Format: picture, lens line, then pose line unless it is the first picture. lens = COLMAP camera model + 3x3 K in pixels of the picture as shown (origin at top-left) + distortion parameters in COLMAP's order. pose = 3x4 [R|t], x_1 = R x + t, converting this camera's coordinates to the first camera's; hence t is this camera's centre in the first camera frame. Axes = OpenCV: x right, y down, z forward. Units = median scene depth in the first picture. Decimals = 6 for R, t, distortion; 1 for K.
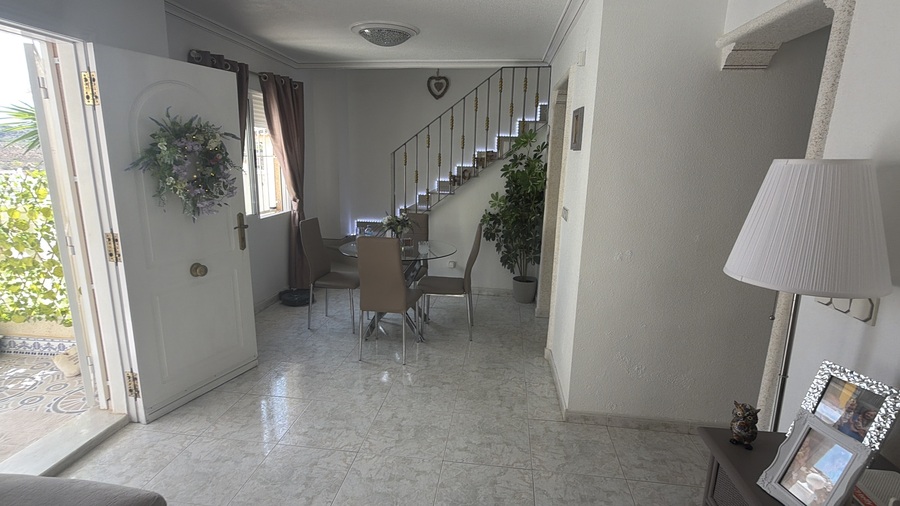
lens RADIAL K [[456.3, 0, 447.8], [0, 456.3, 254.8], [0, 0, 1]] dist [-0.001390, -0.000032]
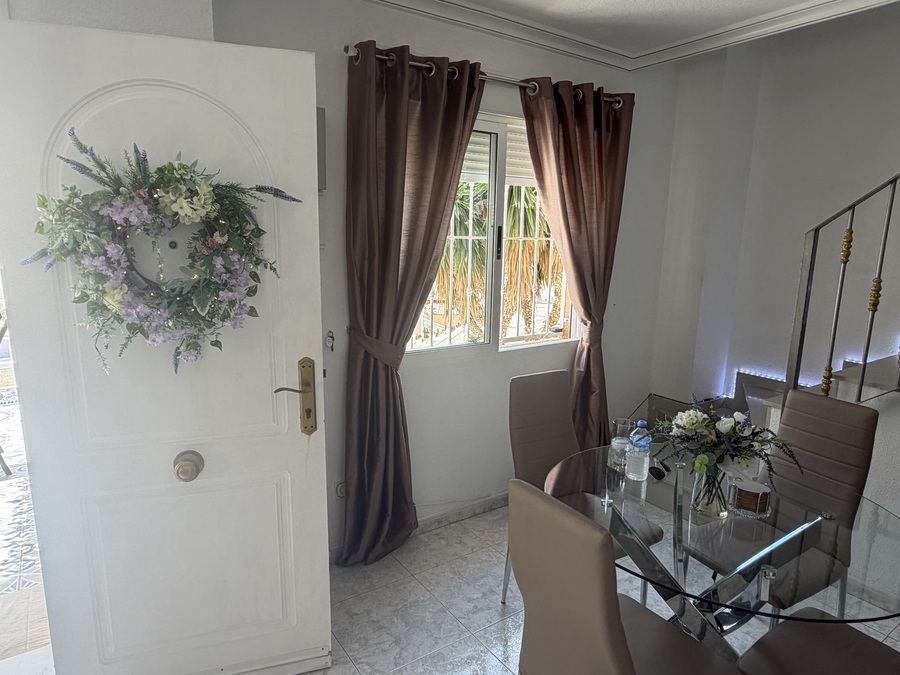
lens RADIAL K [[567.0, 0, 455.1], [0, 567.0, 336.4], [0, 0, 1]] dist [-0.003263, -0.000430]
pose [[0.670393, 0.131413, -0.730277, 0.050221], [-0.162213, 0.986342, 0.028581, -0.112886], [0.724058, 0.099299, 0.682553, 0.519017]]
